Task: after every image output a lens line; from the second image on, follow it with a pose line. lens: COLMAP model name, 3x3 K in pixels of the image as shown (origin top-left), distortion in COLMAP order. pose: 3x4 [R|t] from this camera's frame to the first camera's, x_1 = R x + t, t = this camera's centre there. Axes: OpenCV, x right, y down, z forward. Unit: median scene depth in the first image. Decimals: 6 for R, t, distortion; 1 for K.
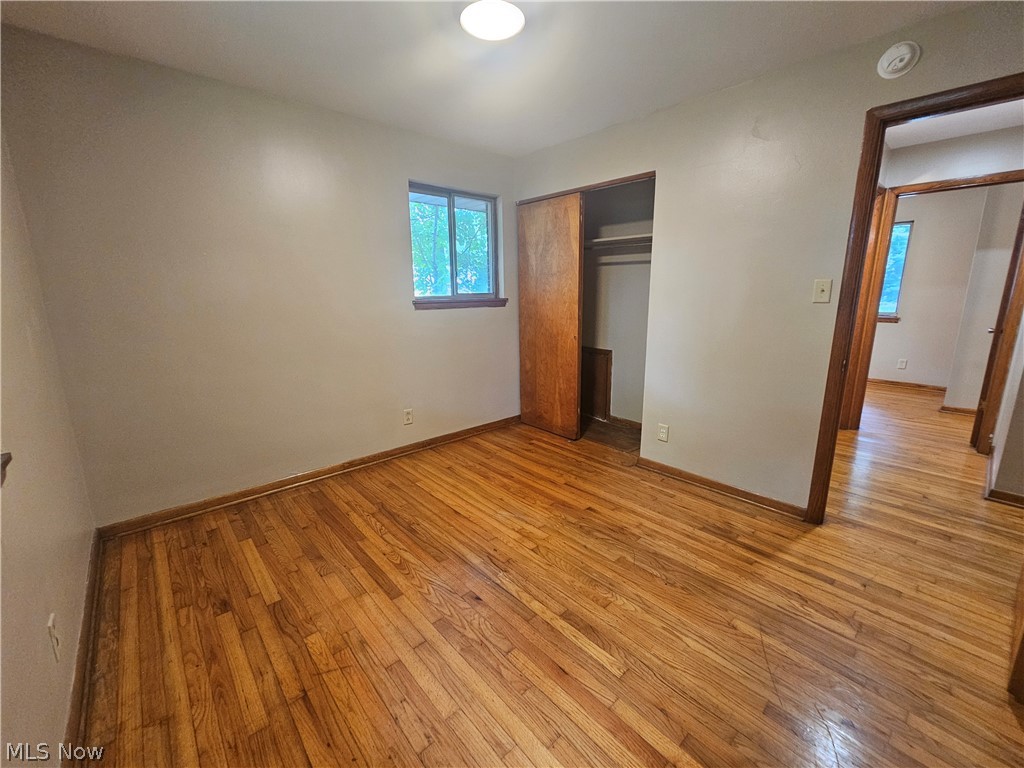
lens RADIAL K [[419.1, 0, 510.8], [0, 419.1, 384.6], [0, 0, 1]] dist [0.000298, -0.000379]
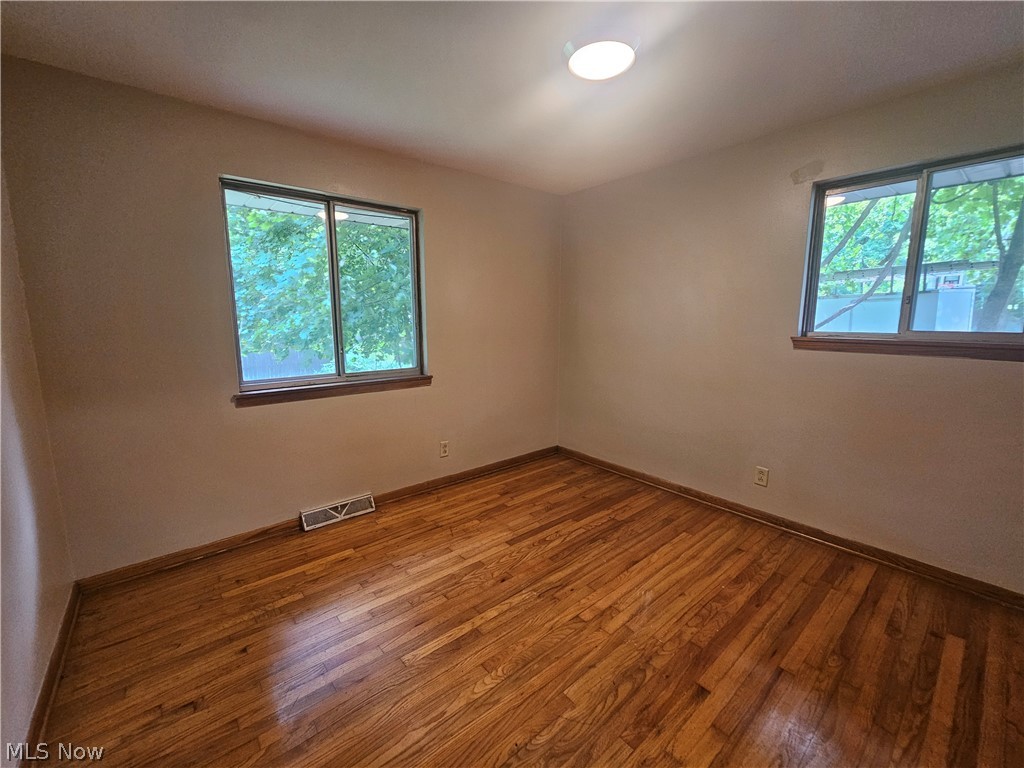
lens RADIAL K [[419.1, 0, 510.9], [0, 419.1, 379.3], [0, 0, 1]] dist [0.000298, -0.000379]
pose [[-0.030848, 0.154426, -0.987523, 0.792798], [-0.217784, 0.963217, 0.157429, -0.184476], [0.975509, 0.219923, 0.003918, 0.695541]]
